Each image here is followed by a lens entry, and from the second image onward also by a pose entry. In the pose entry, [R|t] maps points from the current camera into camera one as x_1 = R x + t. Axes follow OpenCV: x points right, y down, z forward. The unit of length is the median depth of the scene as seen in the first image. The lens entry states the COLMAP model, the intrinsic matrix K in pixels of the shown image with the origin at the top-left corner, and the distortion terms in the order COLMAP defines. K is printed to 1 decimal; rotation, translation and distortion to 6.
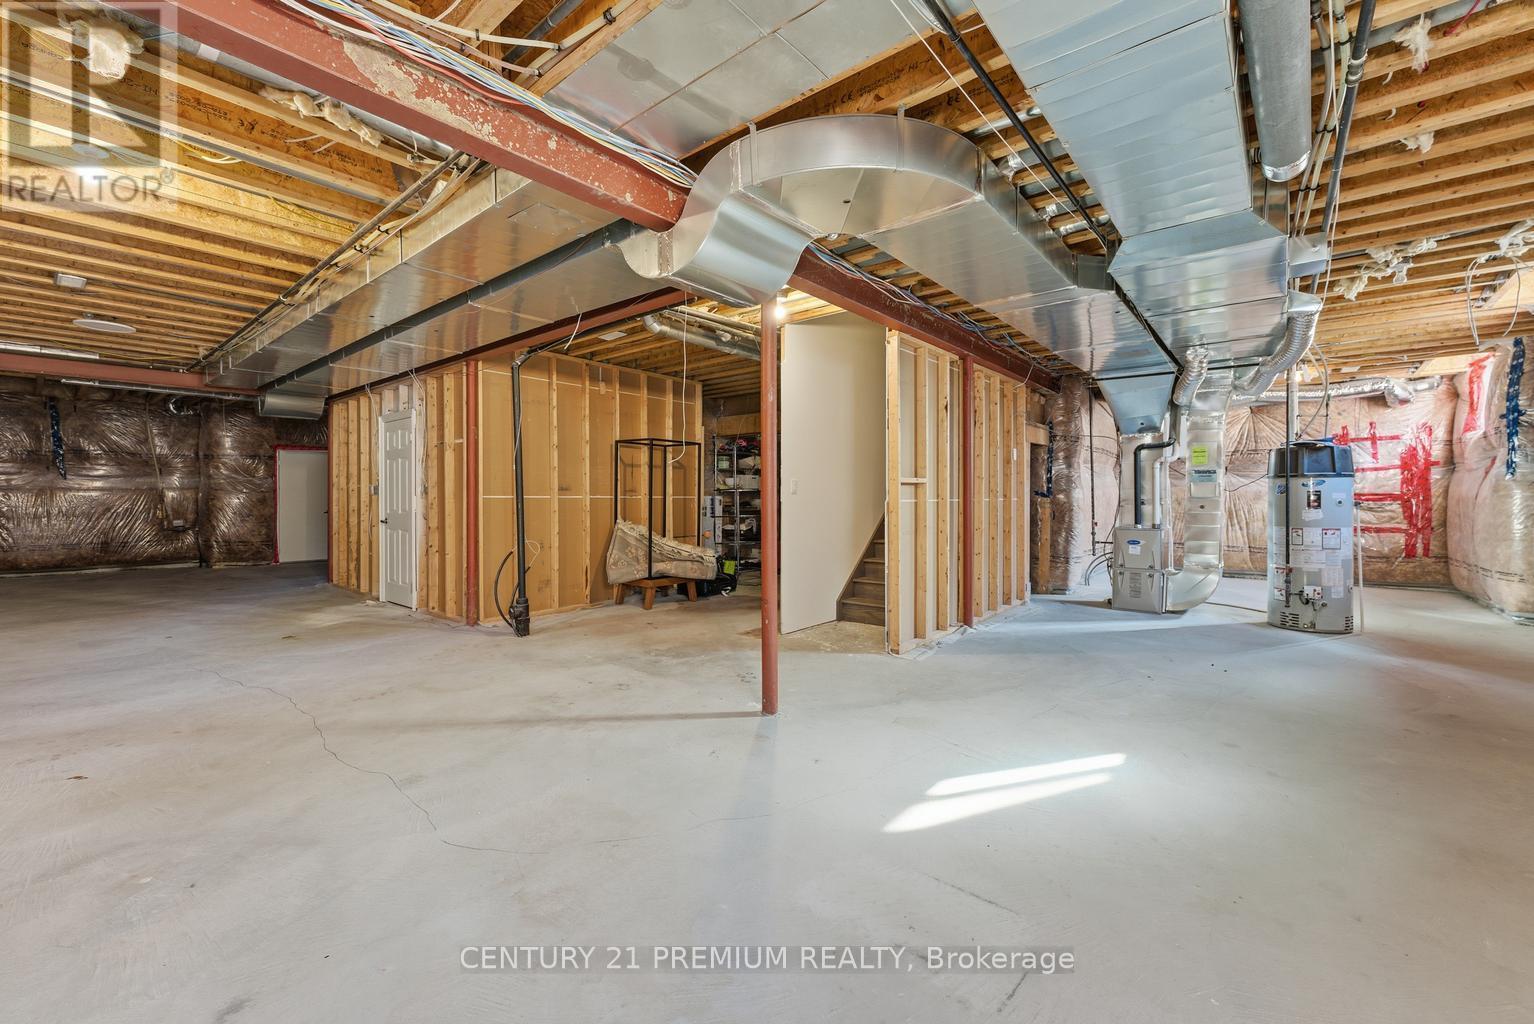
lens RADIAL K [[613.1, 0, 763.5], [0, 613.1, 508.6], [0, 0, 1]] dist [0.000143, -0.000030]
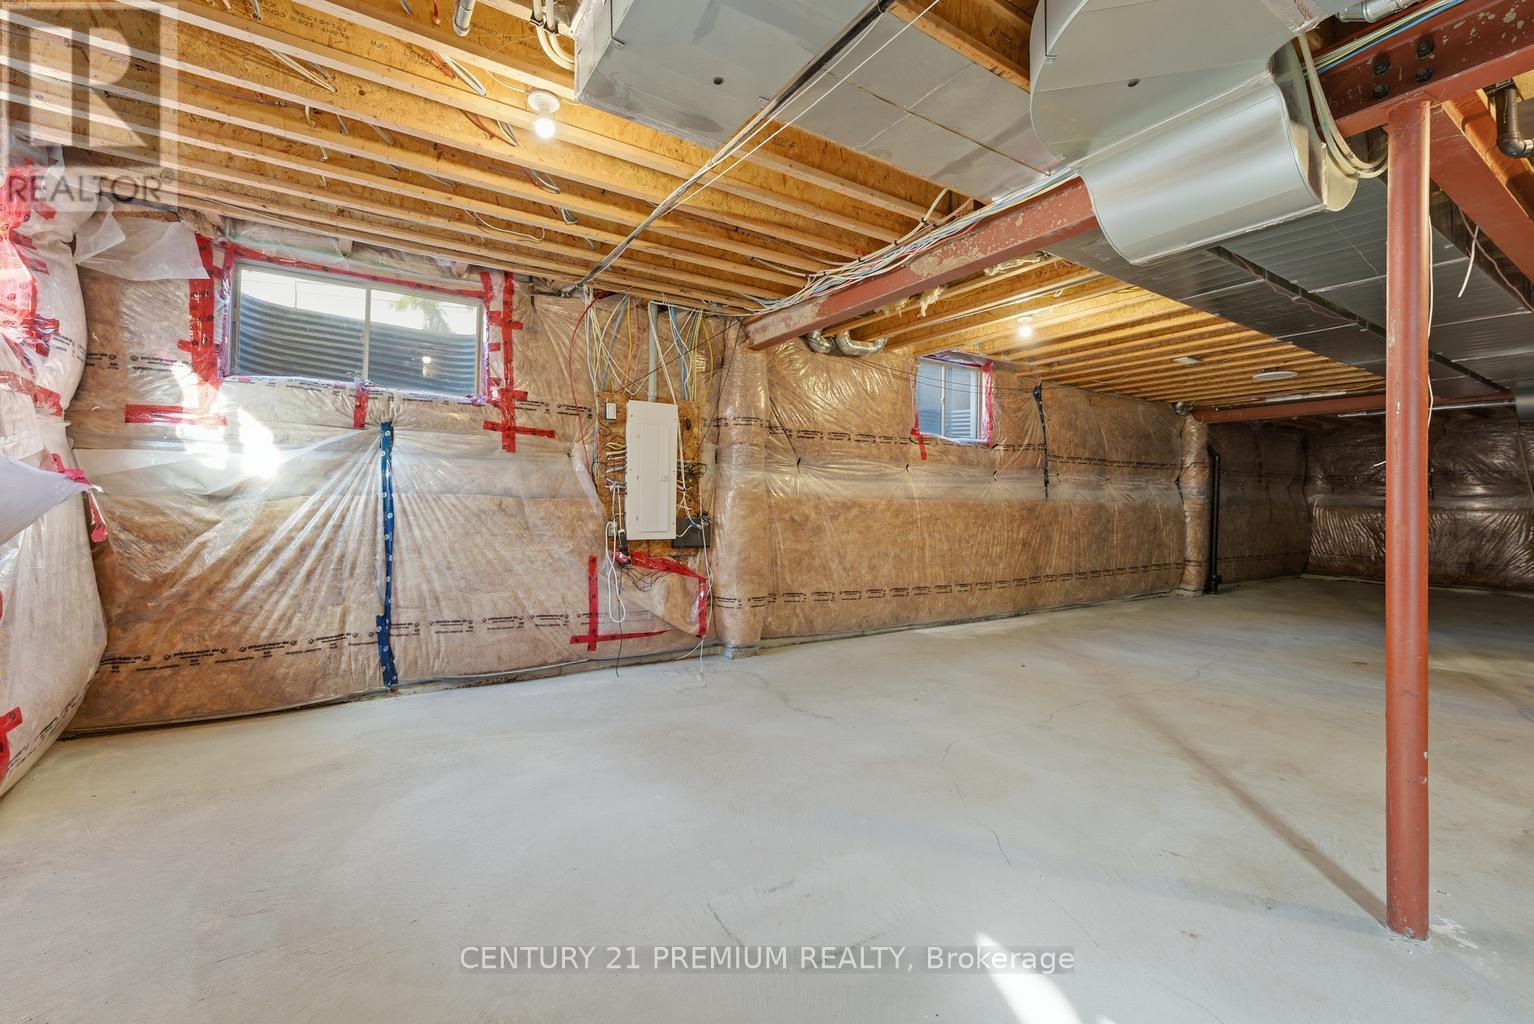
lens RADIAL K [[613.1, 0, 763.5], [0, 613.1, 508.6], [0, 0, 1]] dist [0.000143, -0.000030]
pose [[-0.267927, 0.005290, -0.963425, 0.675638], [-0.038120, 0.999144, 0.016087, -0.018379], [0.962685, 0.041036, -0.267496, 0.601464]]
